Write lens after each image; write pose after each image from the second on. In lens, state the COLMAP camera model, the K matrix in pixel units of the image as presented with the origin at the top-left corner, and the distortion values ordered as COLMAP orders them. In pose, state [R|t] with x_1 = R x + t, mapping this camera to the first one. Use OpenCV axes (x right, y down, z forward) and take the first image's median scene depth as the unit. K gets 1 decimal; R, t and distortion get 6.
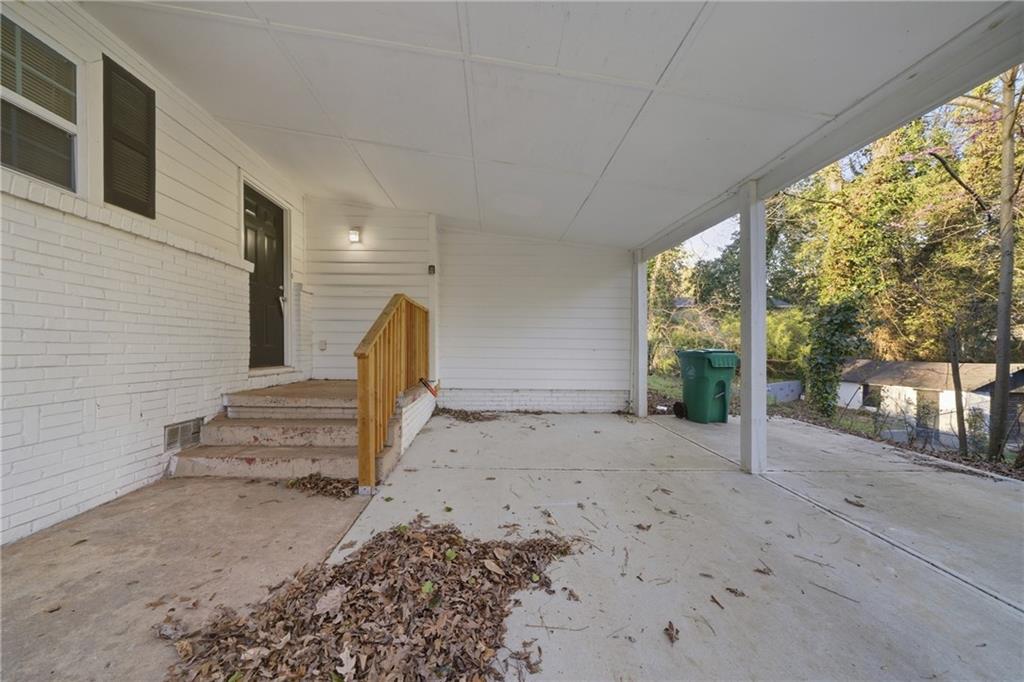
lens RADIAL K [[361.8, 0, 505.2], [0, 361.8, 344.8], [0, 0, 1]] dist [-0.010444, 0.000055]
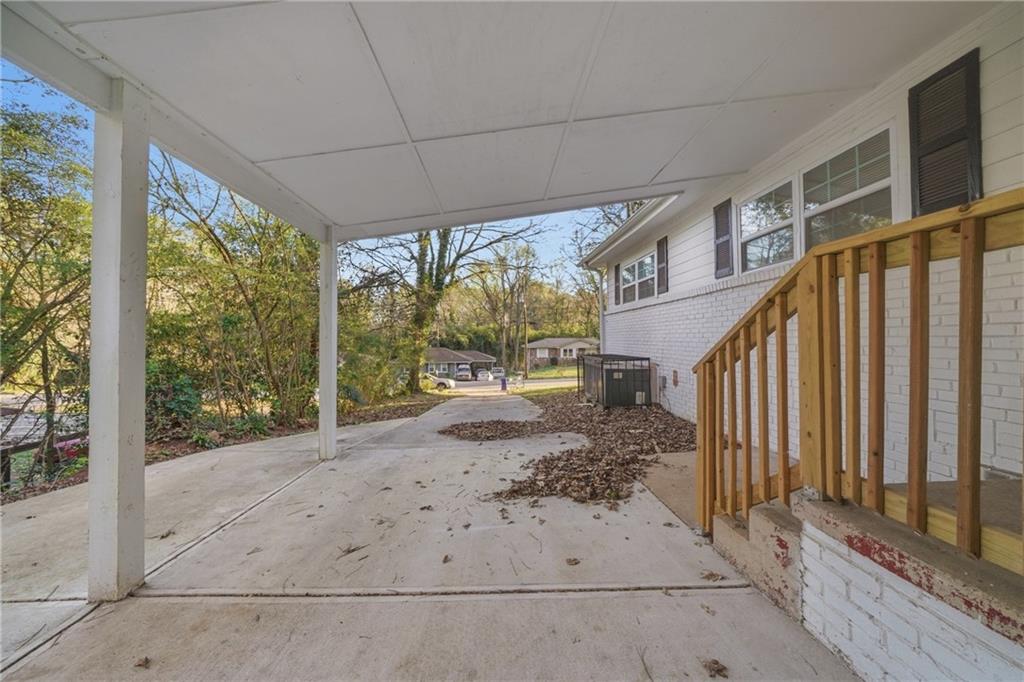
lens RADIAL K [[361.8, 0, 505.2], [0, 361.8, 344.8], [0, 0, 1]] dist [-0.010444, 0.000055]
pose [[-0.999908, 0.005683, 0.012292, 0.101831], [0.005764, 0.999961, 0.006633, -0.057776], [-0.012254, 0.006703, -0.999902, 2.249104]]
